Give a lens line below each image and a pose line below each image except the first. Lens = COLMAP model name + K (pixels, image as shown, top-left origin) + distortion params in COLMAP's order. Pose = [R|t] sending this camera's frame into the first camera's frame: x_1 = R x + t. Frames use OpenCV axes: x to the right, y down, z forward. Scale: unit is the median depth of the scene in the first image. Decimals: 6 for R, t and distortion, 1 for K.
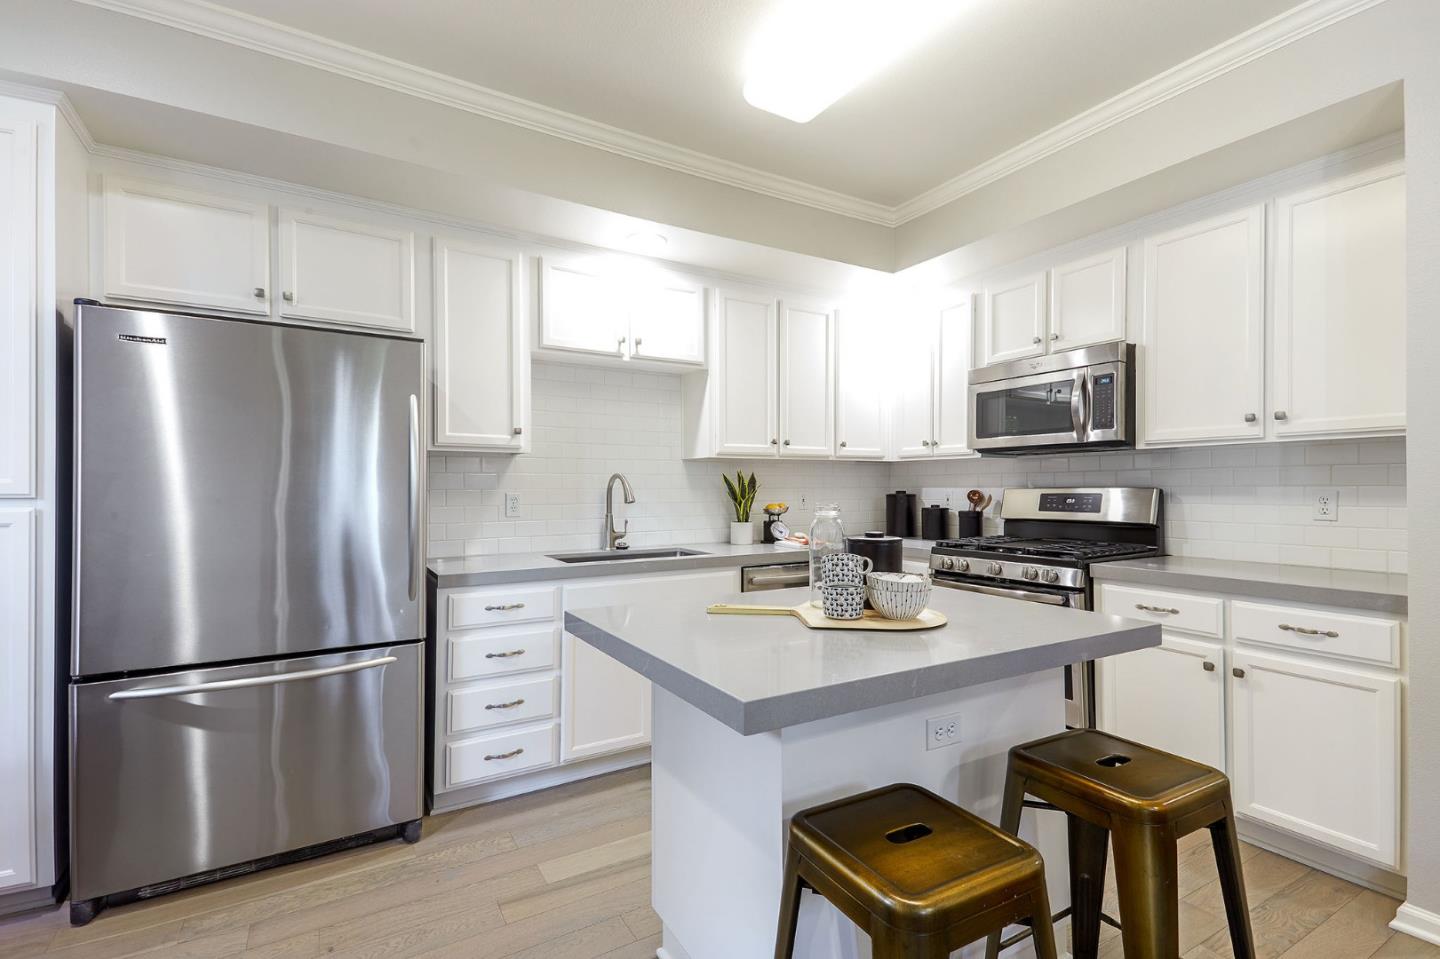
lens RADIAL K [[660.1, 0, 718.5], [0, 660.1, 486.7], [0, 0, 1]] dist [0.051191, -0.024208]
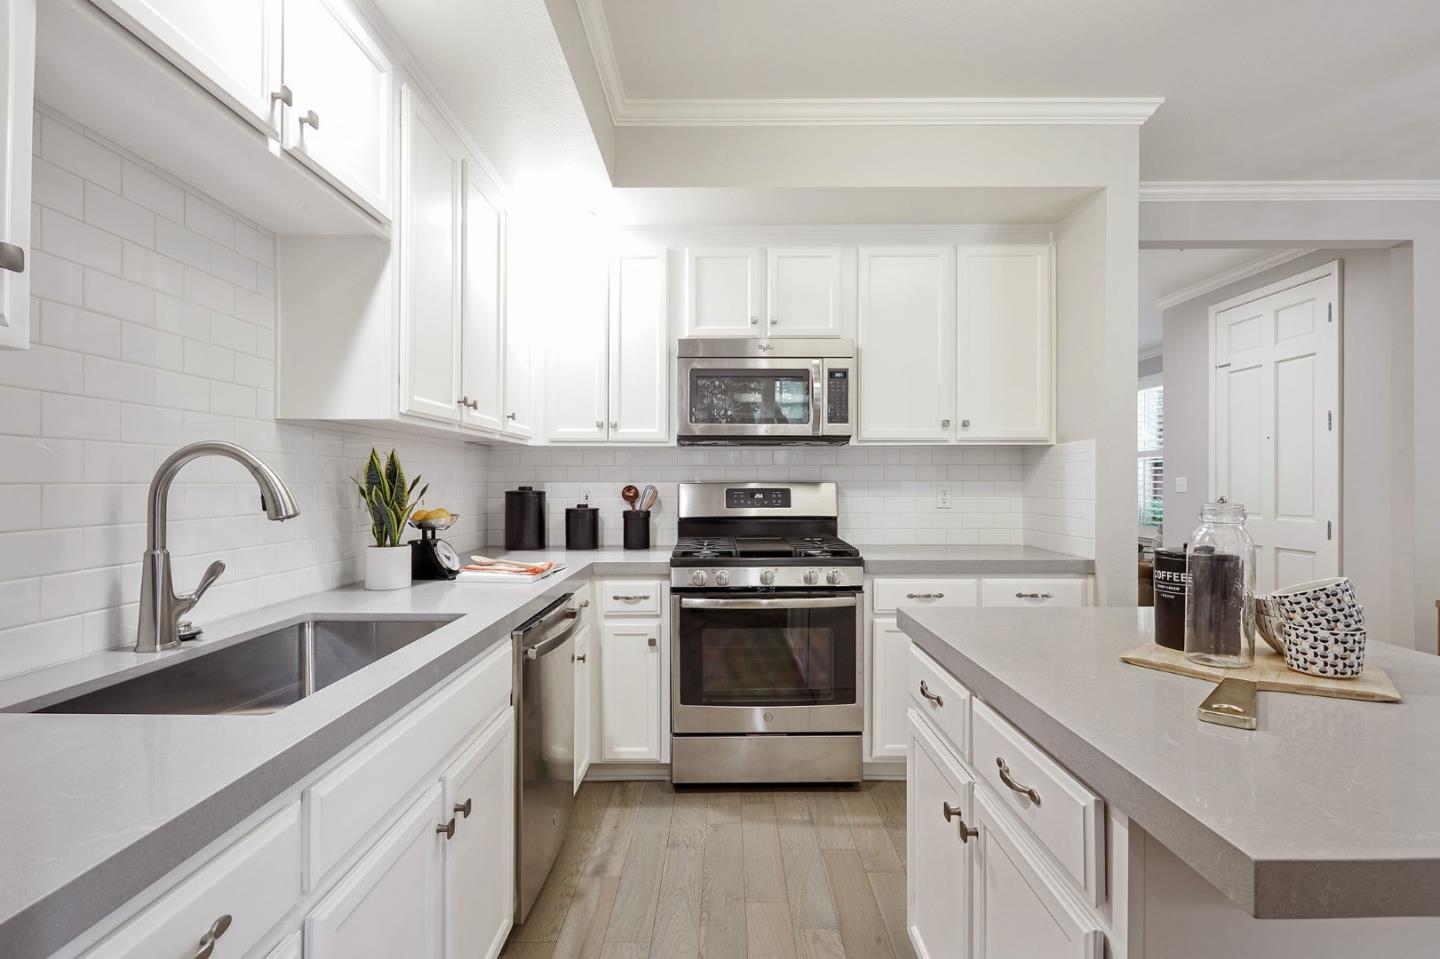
lens RADIAL K [[683.4, 0, 720.0], [0, 683.4, 479.5], [0, 0, 1]] dist [0.012564, 0.000402]
pose [[0.510006, 0.005048, 0.860156, -0.334079], [-0.001654, 0.999987, -0.004887, 0.002329], [-0.860169, 0.001070, 0.510008, 0.538556]]
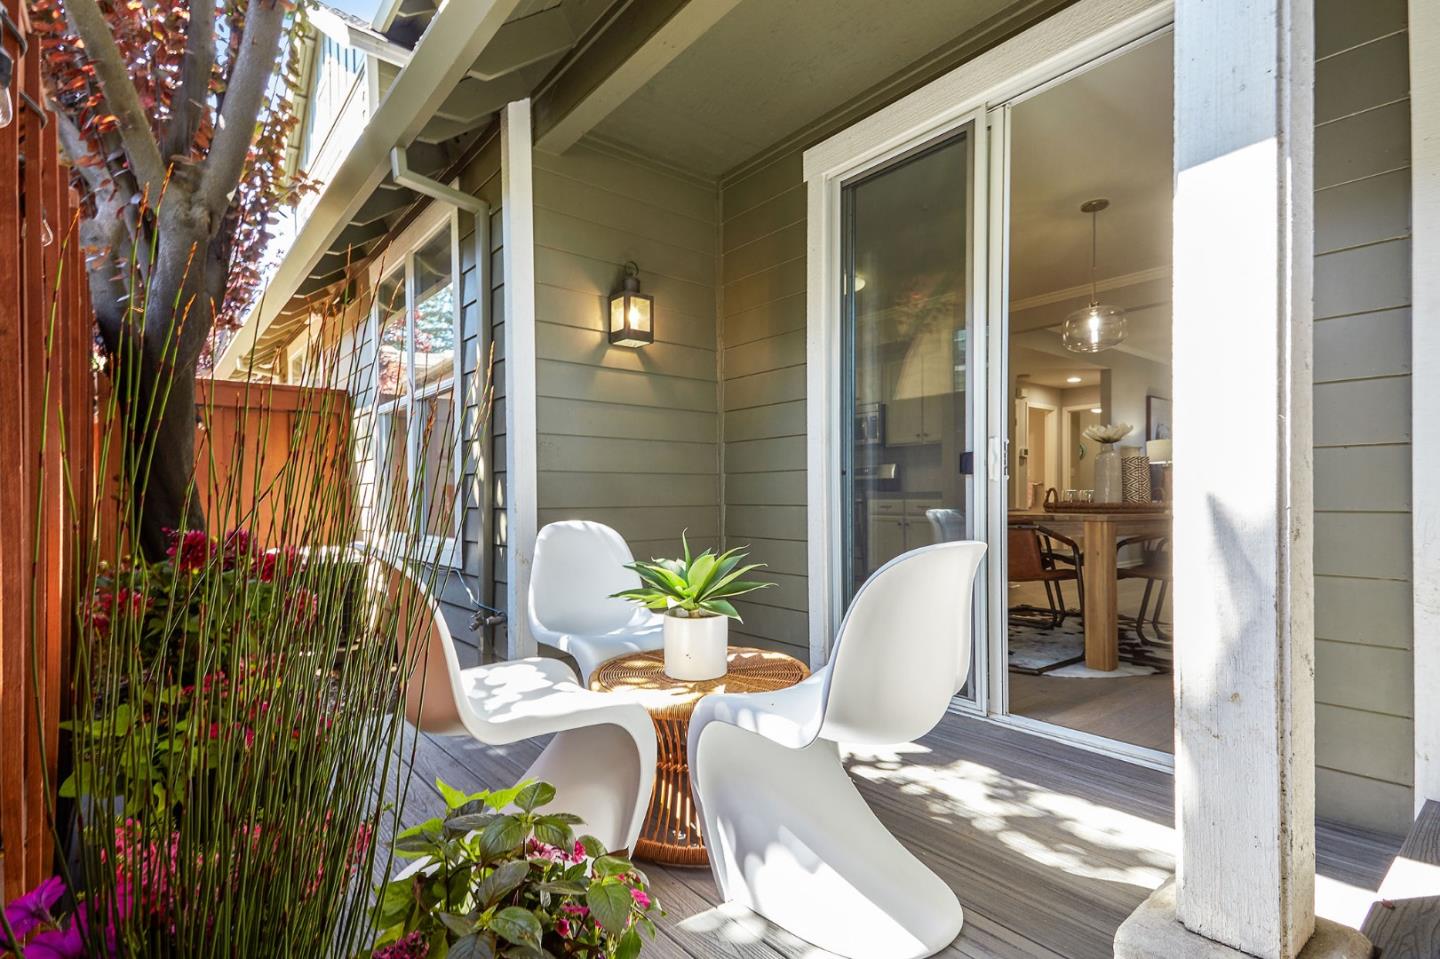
lens RADIAL K [[660.1, 0, 718.5], [0, 660.1, 486.7], [0, 0, 1]] dist [0.051191, -0.024208]
pose [[0.989809, -0.004914, 0.142320, -0.276907], [0.006907, 0.999885, -0.013512, 0.098652], [-0.142237, 0.014357, 0.989729, -1.105299]]
